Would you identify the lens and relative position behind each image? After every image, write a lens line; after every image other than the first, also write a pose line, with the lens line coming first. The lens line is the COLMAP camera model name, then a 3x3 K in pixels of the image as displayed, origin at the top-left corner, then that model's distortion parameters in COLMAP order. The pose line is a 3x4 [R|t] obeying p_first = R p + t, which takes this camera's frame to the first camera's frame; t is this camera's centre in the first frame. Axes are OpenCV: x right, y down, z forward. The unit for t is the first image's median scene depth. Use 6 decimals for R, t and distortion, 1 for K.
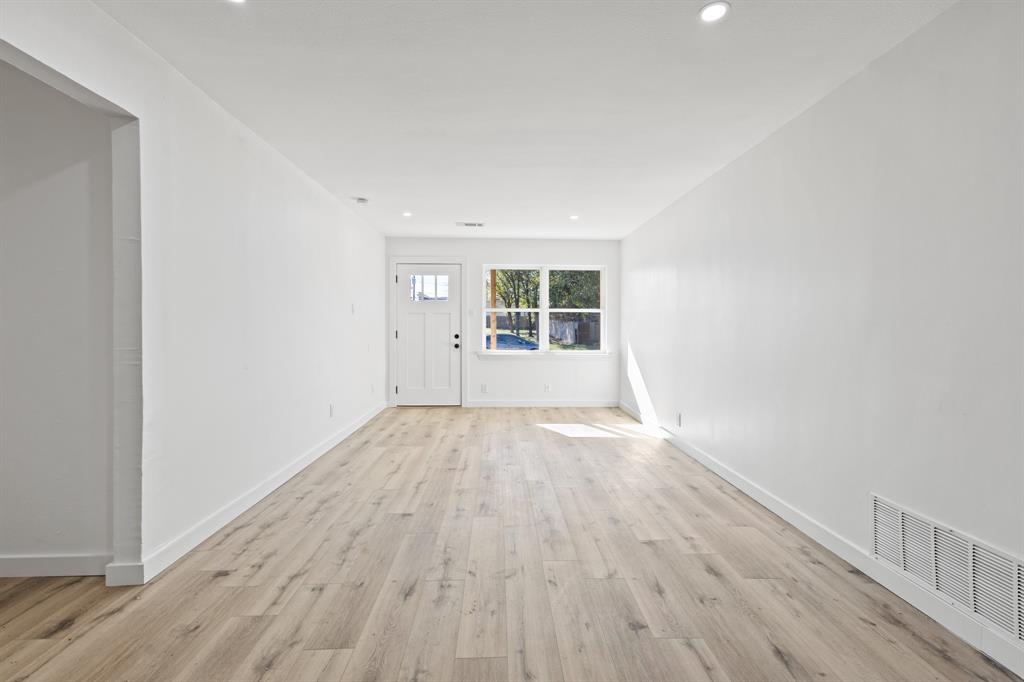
lens RADIAL K [[476.6, 0, 517.4], [0, 476.6, 329.0], [0, 0, 1]] dist [0.004157, -0.000079]
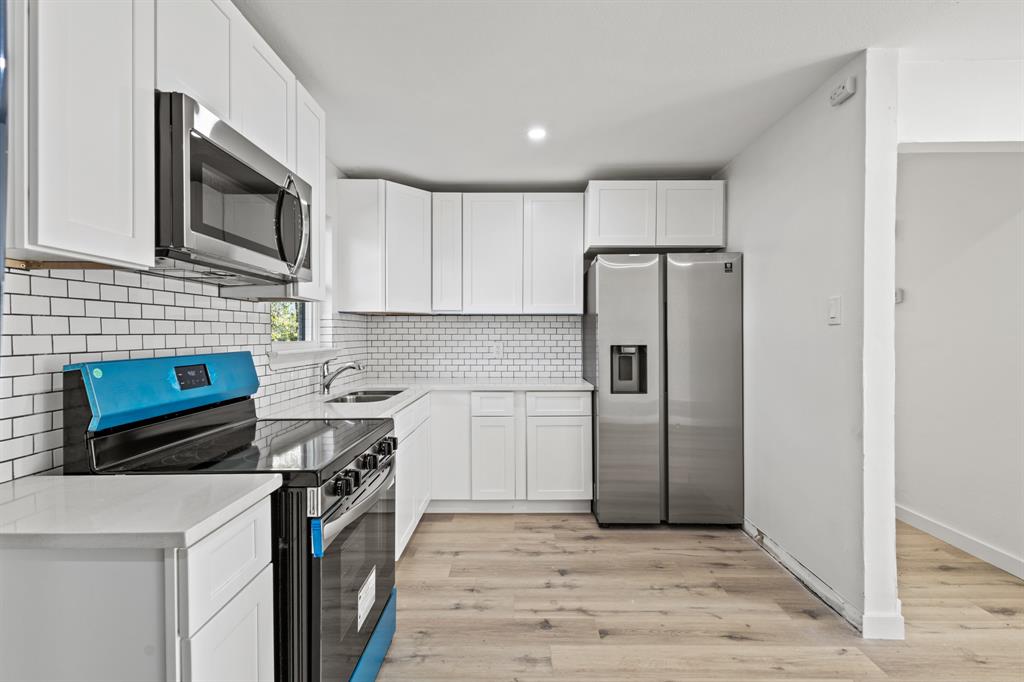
lens RADIAL K [[472.0, 0, 512.0], [0, 472.0, 341.0], [0, 0, 1]] dist [0.001742, 0.000261]
pose [[-0.054409, 0.012177, -0.998444, 0.166512], [-0.004733, 0.999911, 0.012453, -0.031881], [0.998508, 0.005403, -0.054347, -0.089822]]
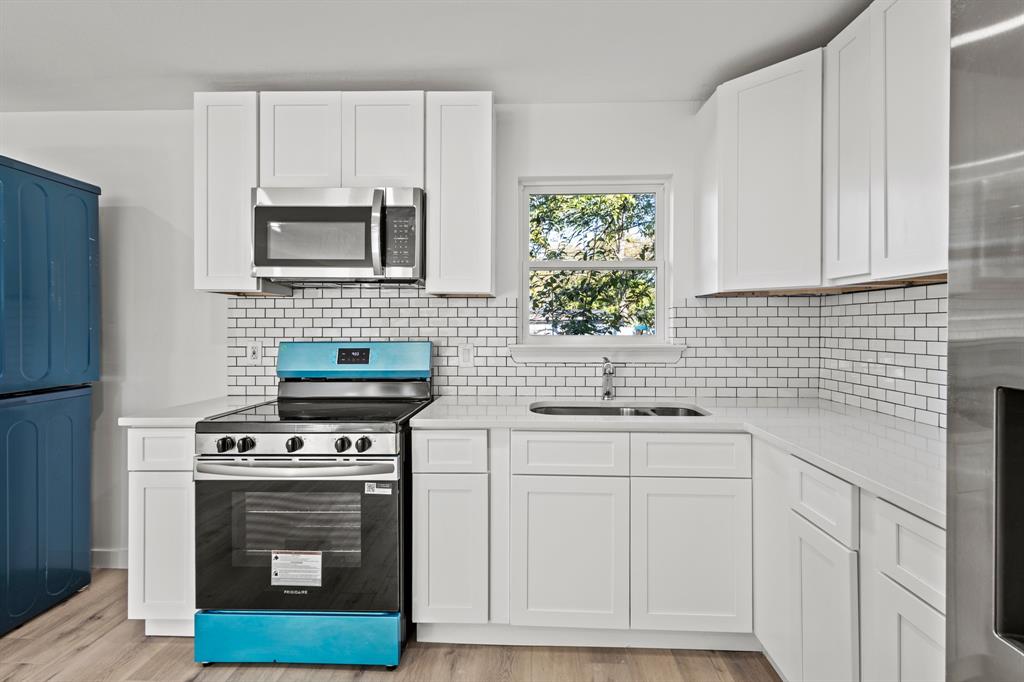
lens RADIAL K [[476.6, 0, 517.4], [0, 476.6, 329.0], [0, 0, 1]] dist [0.004157, -0.000079]
pose [[-0.996895, -0.001749, 0.078723, -0.688542], [-0.000990, 0.999953, 0.009684, -0.036287], [-0.078736, 0.009576, -0.996850, 0.289557]]
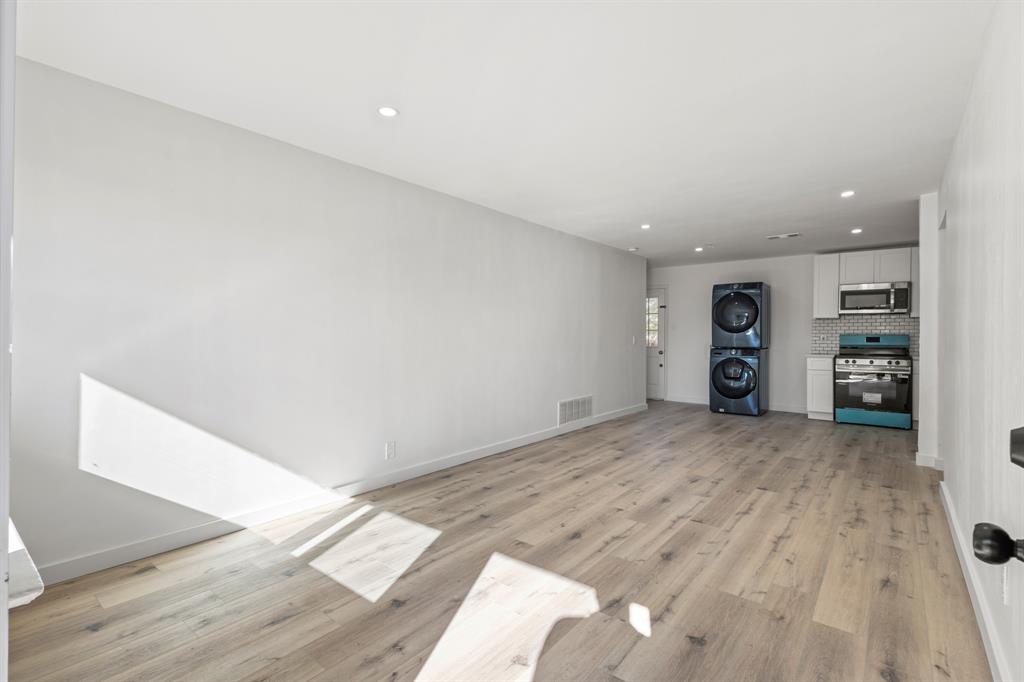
lens RADIAL K [[470.0, 0, 507.8], [0, 470.0, 338.2], [0, 0, 1]] dist [0.002025, -0.001020]
pose [[-0.747236, -0.005398, 0.664537, -0.541545], [0.000980, 0.999957, 0.009224, -0.011870], [-0.664558, 0.007544, -0.747198, 2.327789]]
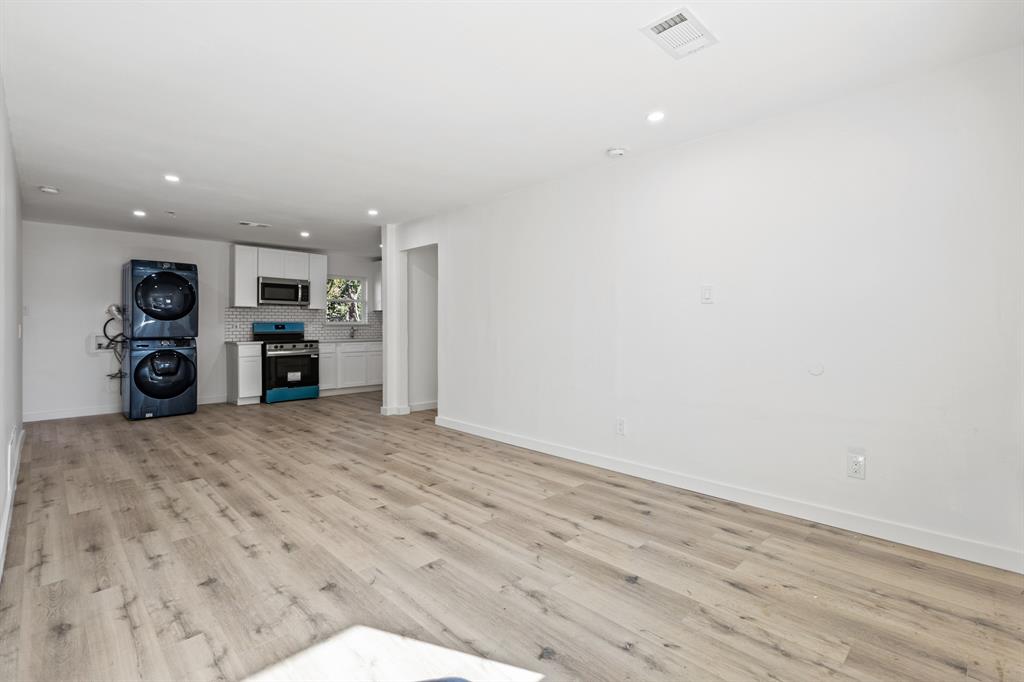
lens RADIAL K [[476.6, 0, 517.4], [0, 476.6, 329.0], [0, 0, 1]] dist [0.004157, -0.000079]
pose [[-0.736953, 0.007459, -0.675903, 0.452546], [-0.002600, 0.999900, 0.013869, -0.011453], [0.675939, 0.011978, -0.736860, 2.312606]]
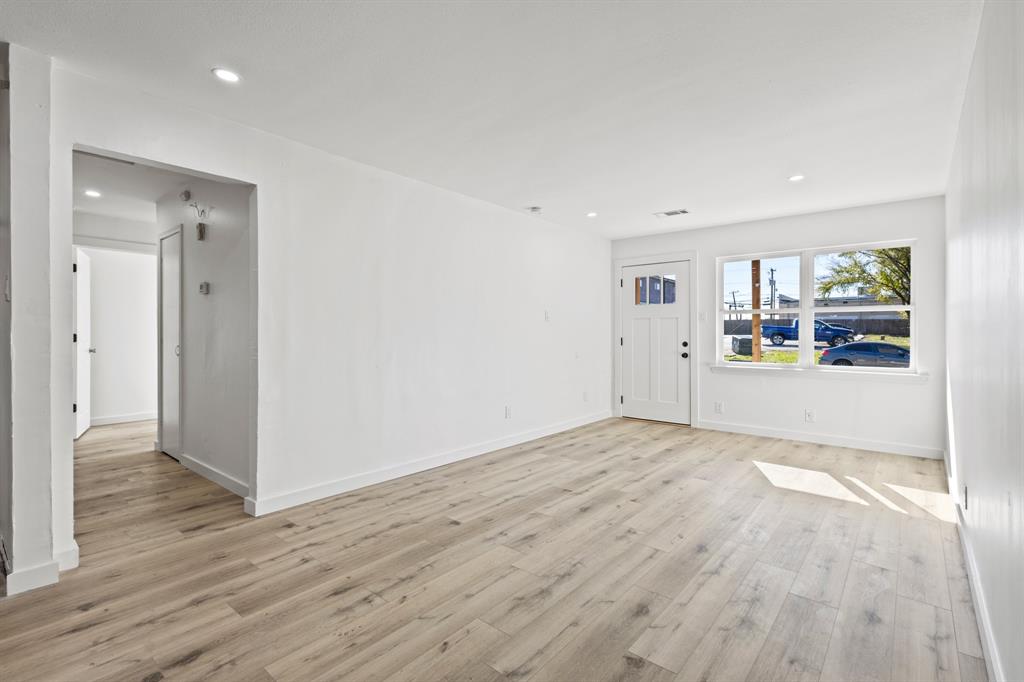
lens RADIAL K [[474.7, 0, 509.4], [0, 474.7, 333.3], [0, 0, 1]] dist [0.004073, 0.000351]
pose [[0.737057, -0.001576, -0.675829, 0.512552], [-0.002464, 0.999984, -0.005020, 0.001721], [0.675826, 0.005365, 0.737042, 0.346322]]
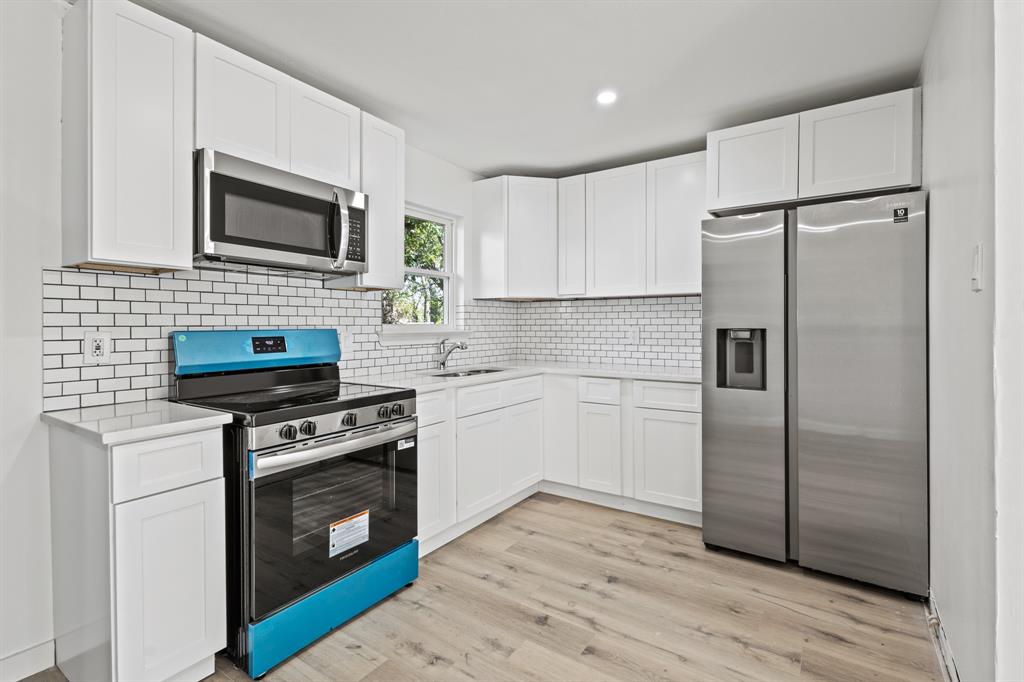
lens RADIAL K [[470.5, 0, 515.4], [0, 470.5, 330.4], [0, 0, 1]] dist [0.002874, -0.000256]
pose [[-0.594689, 0.008354, -0.803913, 0.018857], [-0.003567, 0.999909, 0.013029, -0.017454], [0.803948, 0.010616, -0.594604, 0.282108]]
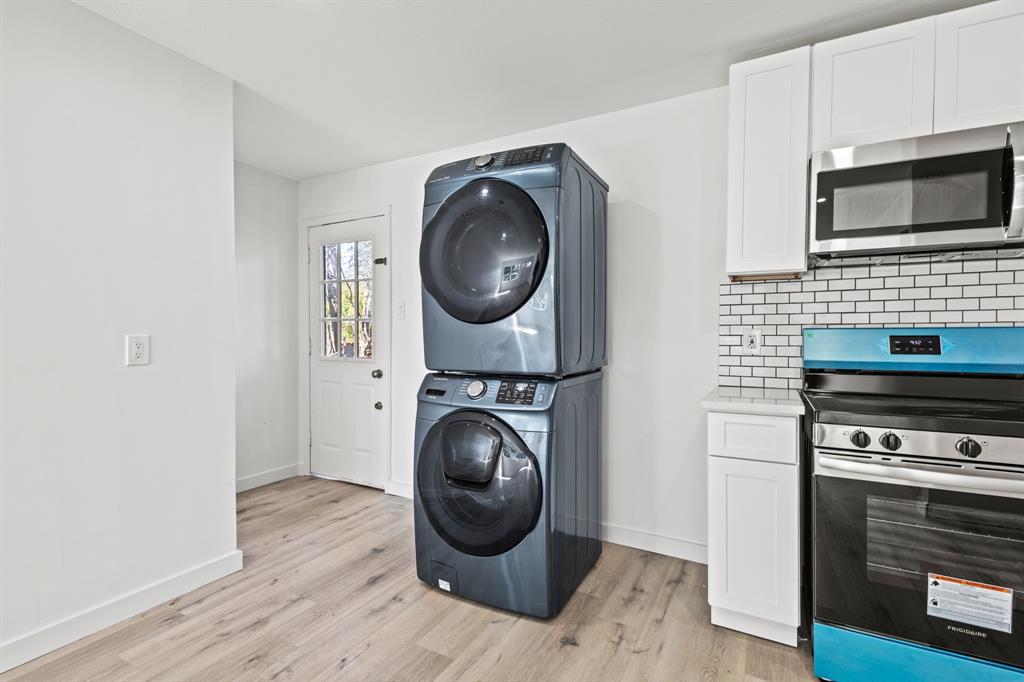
lens RADIAL K [[470.0, 0, 507.8], [0, 470.0, 338.2], [0, 0, 1]] dist [0.002025, -0.001020]
pose [[-0.850704, -0.005538, 0.525616, -0.217596], [0.002868, 0.999881, 0.015176, -0.003608], [-0.525637, 0.014418, -0.850587, 0.358206]]
